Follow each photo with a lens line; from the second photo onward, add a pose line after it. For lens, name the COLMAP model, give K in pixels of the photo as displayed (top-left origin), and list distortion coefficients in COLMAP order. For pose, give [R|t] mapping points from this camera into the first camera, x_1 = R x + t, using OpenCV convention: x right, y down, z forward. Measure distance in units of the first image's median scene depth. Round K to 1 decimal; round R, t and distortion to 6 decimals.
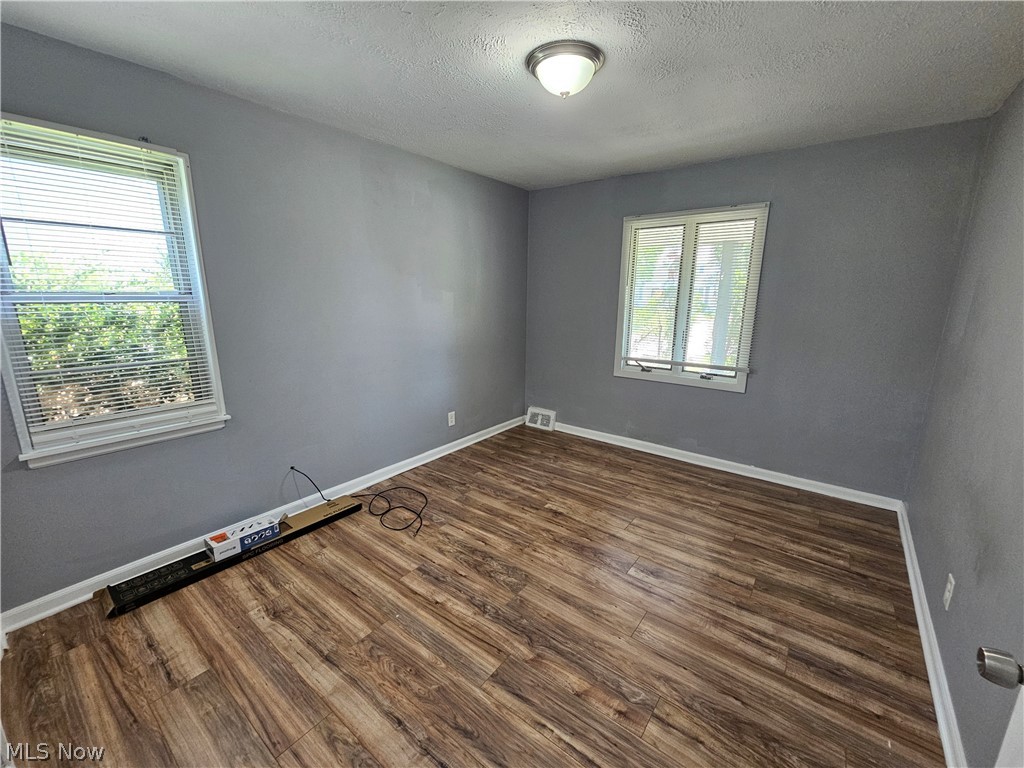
lens RADIAL K [[423.6, 0, 514.2], [0, 423.6, 382.3], [0, 0, 1]] dist [-0.001778, -0.000169]
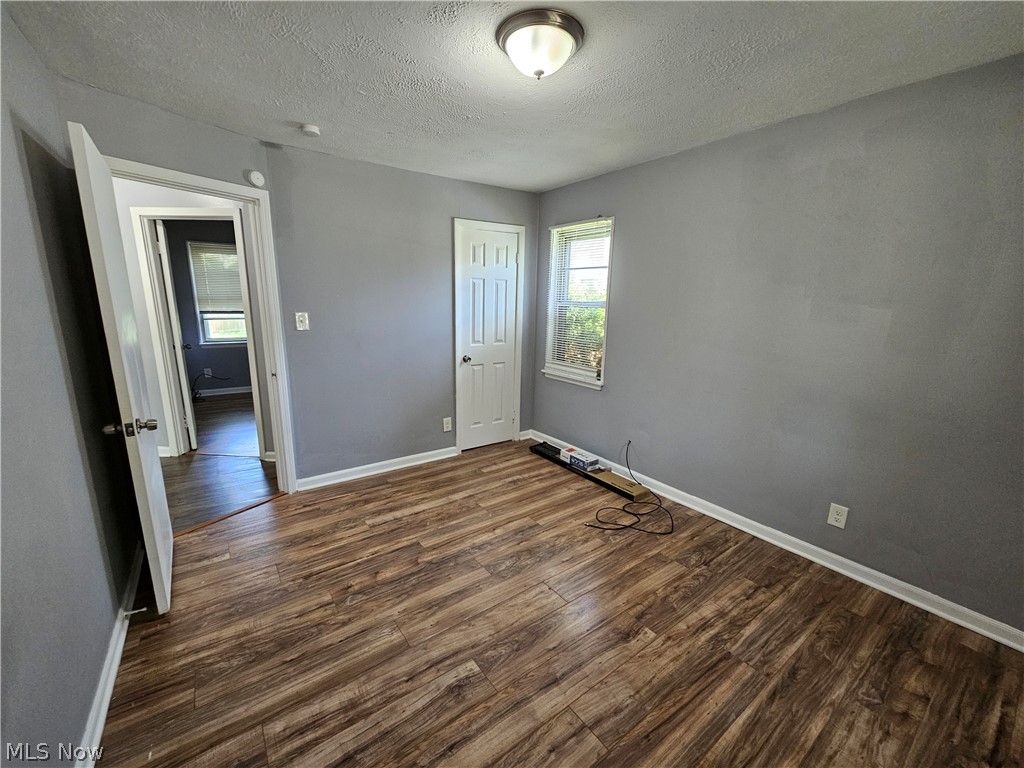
lens RADIAL K [[420.6, 0, 512.0], [0, 420.6, 384.0], [0, 0, 1]] dist [0.001322, 0.000488]
pose [[-0.281020, 0.180692, -0.942538, 0.769731], [-0.221144, 0.943494, 0.246810, -0.204355], [0.933875, 0.277795, -0.225181, 0.958586]]
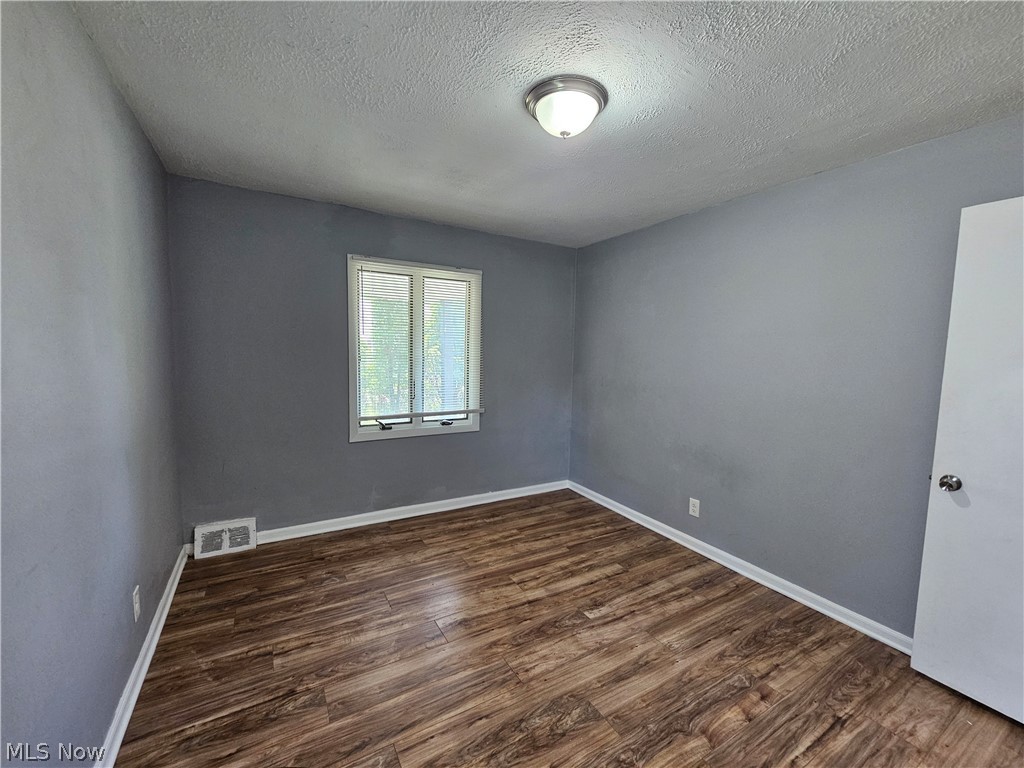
lens RADIAL K [[420.6, 0, 512.0], [0, 420.6, 384.0], [0, 0, 1]] dist [0.001322, 0.000488]
pose [[0.374179, -0.075295, 0.924295, -0.596115], [0.174530, 0.984606, 0.009553, -0.122741], [-0.910785, 0.157742, 0.381560, 0.610255]]
